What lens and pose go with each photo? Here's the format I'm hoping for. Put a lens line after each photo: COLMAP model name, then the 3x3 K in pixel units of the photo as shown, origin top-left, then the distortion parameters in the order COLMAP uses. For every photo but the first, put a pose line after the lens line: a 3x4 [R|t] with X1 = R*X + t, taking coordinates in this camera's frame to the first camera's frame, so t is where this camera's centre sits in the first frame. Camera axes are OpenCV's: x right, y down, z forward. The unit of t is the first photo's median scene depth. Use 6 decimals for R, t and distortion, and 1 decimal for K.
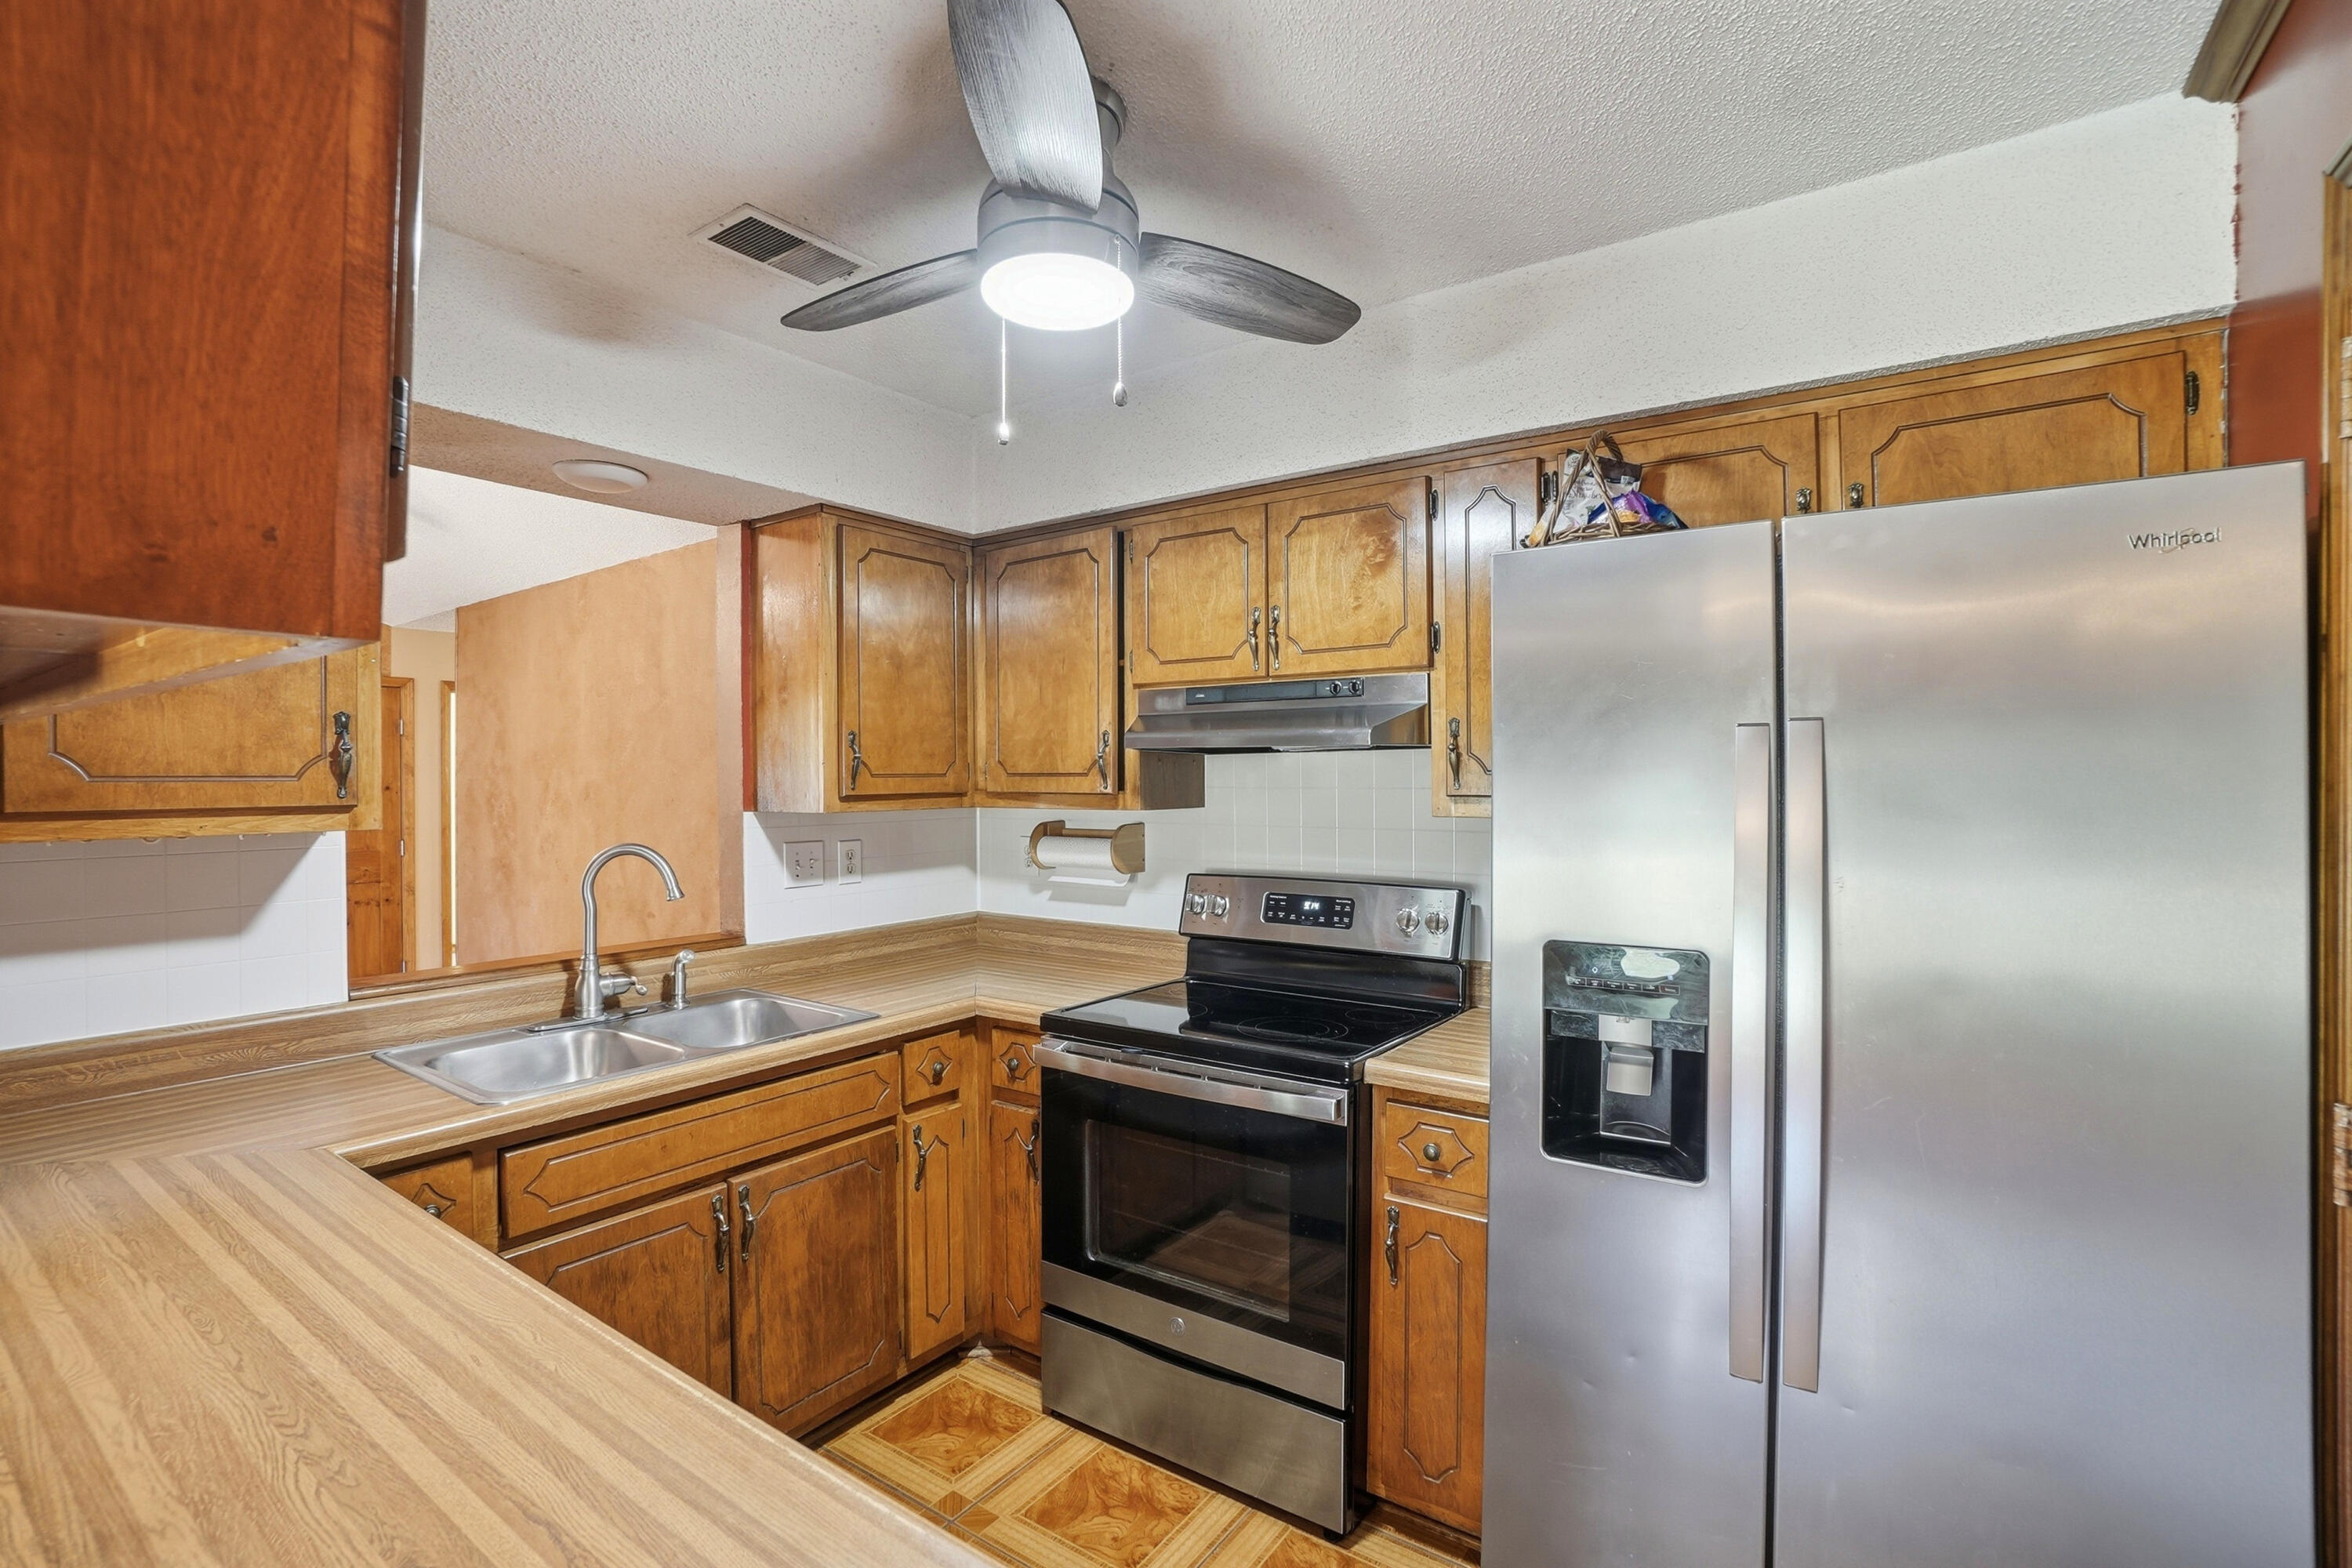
lens RADIAL K [[1063.1, 0, 1170.5], [0, 1063.1, 788.5], [0, 0, 1]] dist [-0.071308, 0.027496]
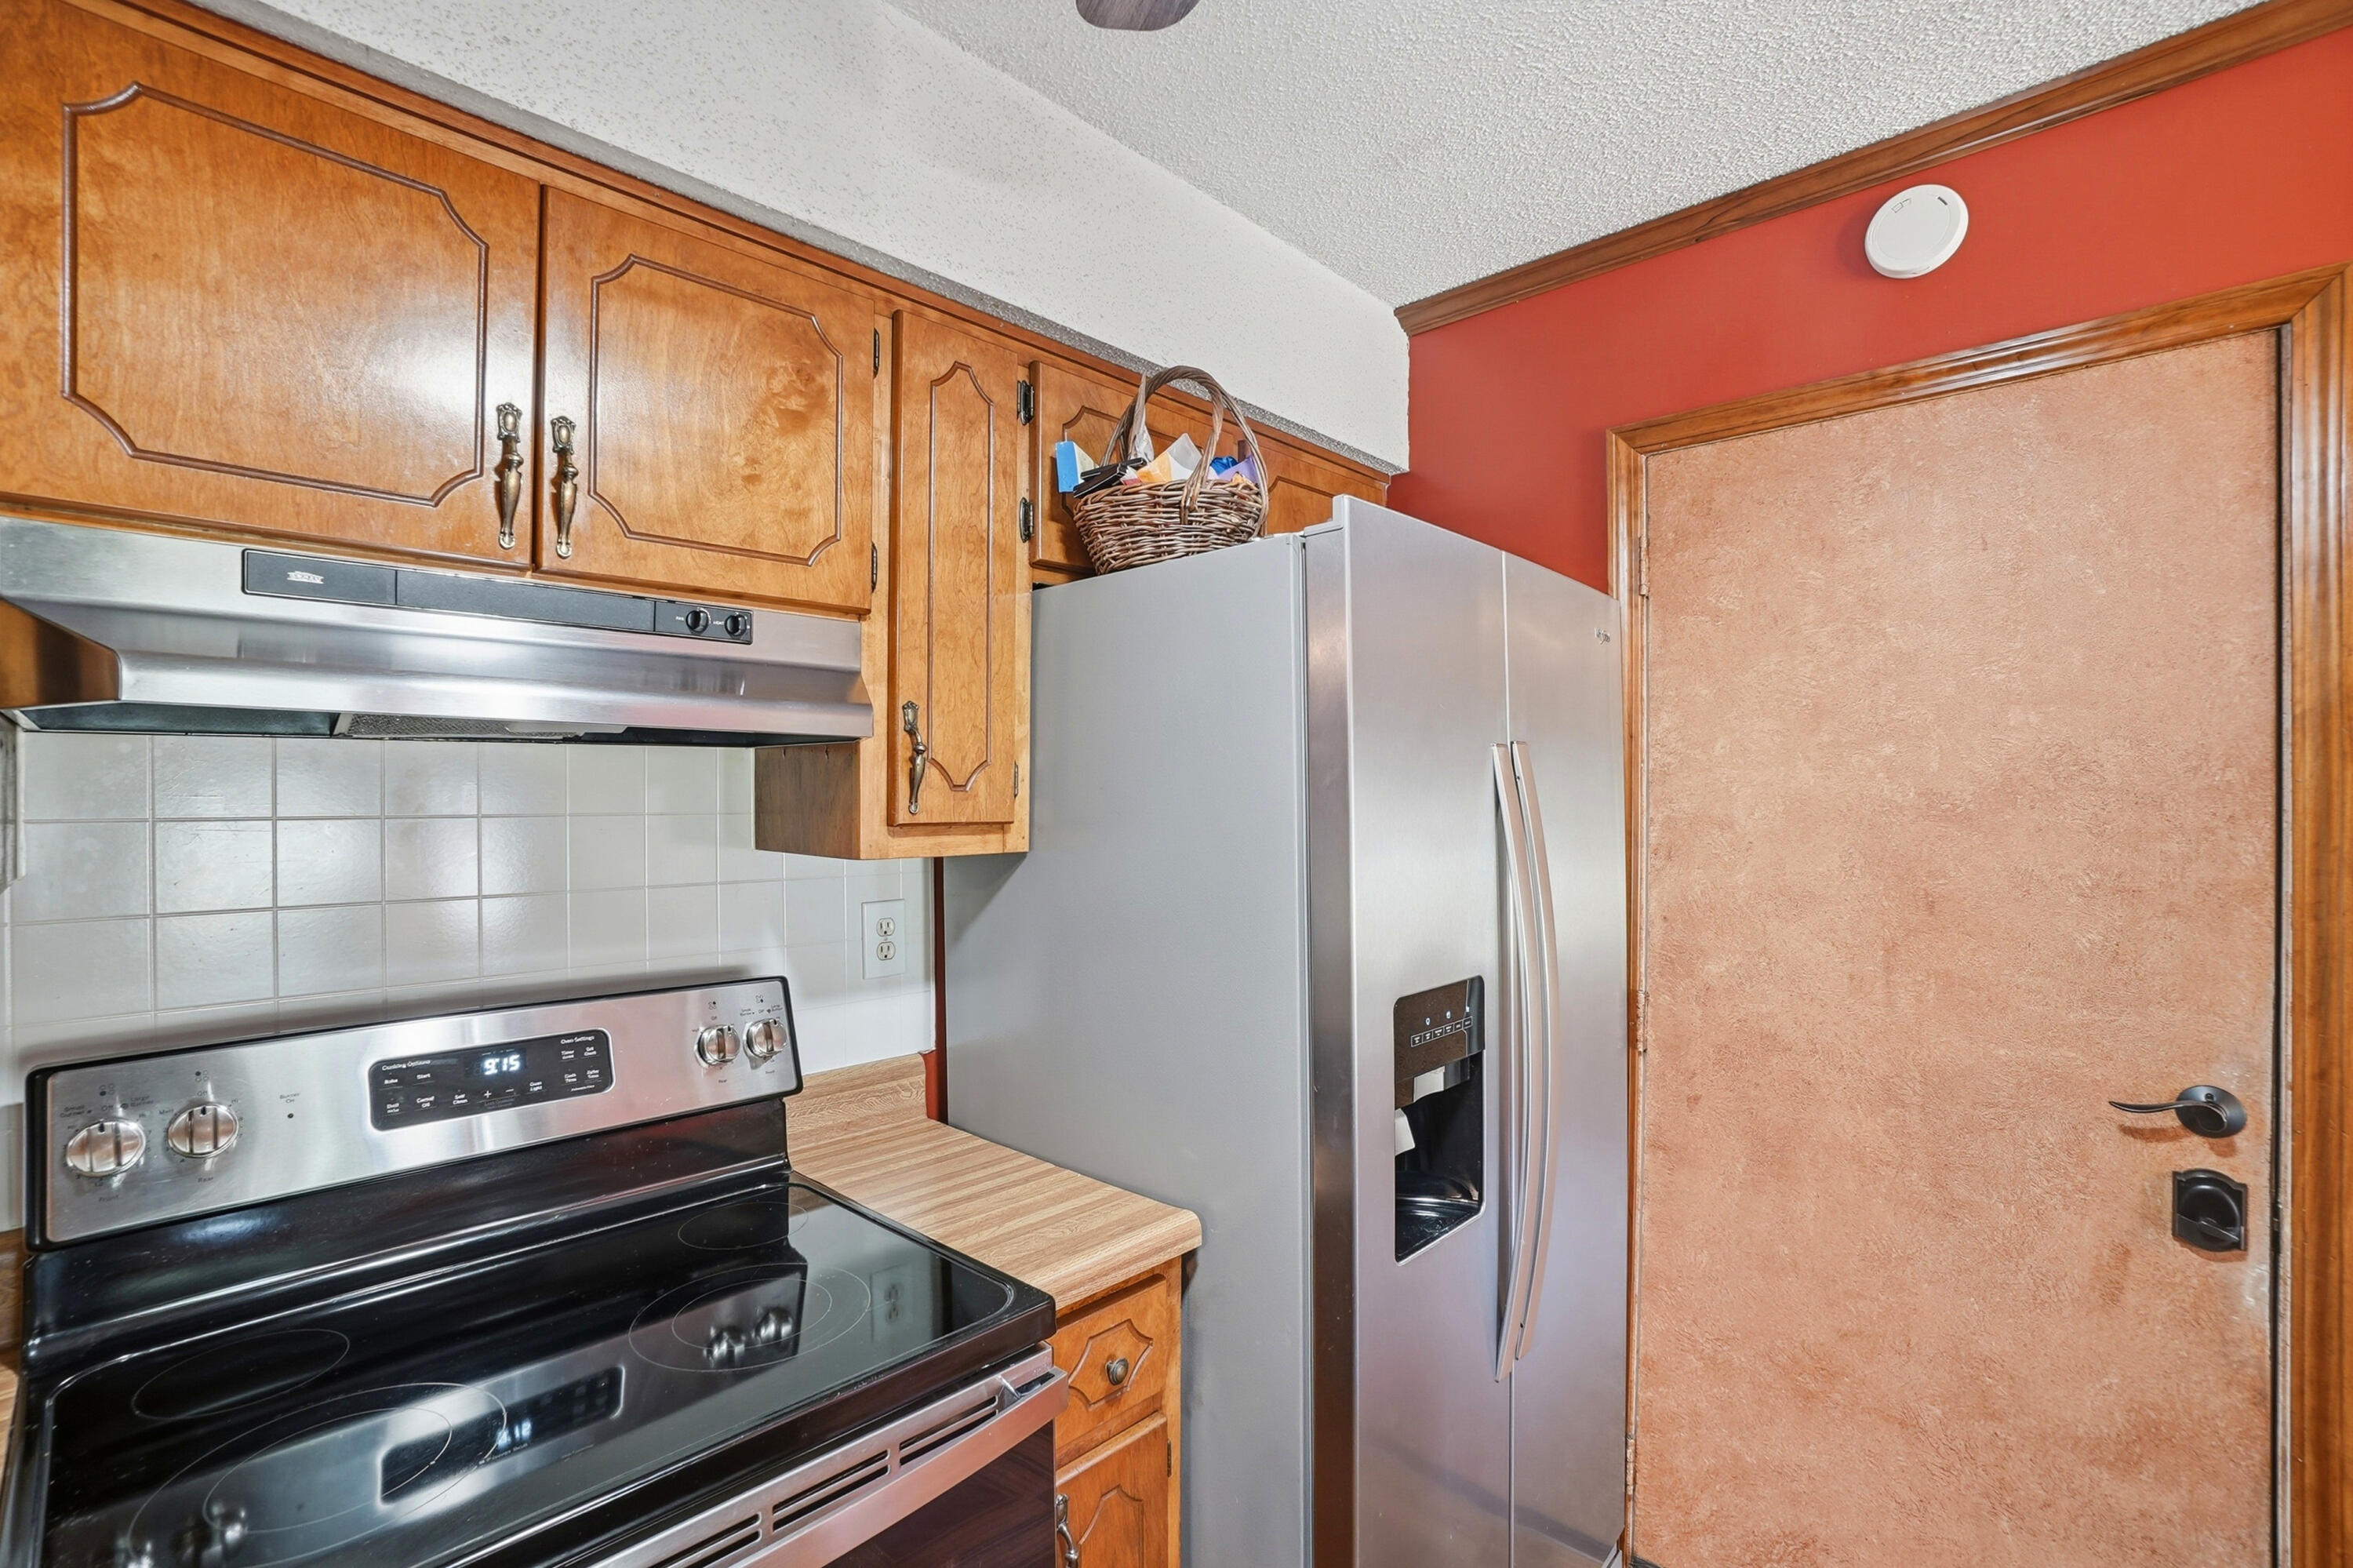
lens RADIAL K [[1063.6, 0, 1171.0], [0, 1063.6, 788.5], [0, 0, 1]] dist [-0.071308, 0.027496]
pose [[0.140975, 0.001942, 0.990011, -0.301916], [0.006436, 0.999975, -0.002879, -0.010584], [-0.989992, 0.006778, 0.140959, 0.679552]]
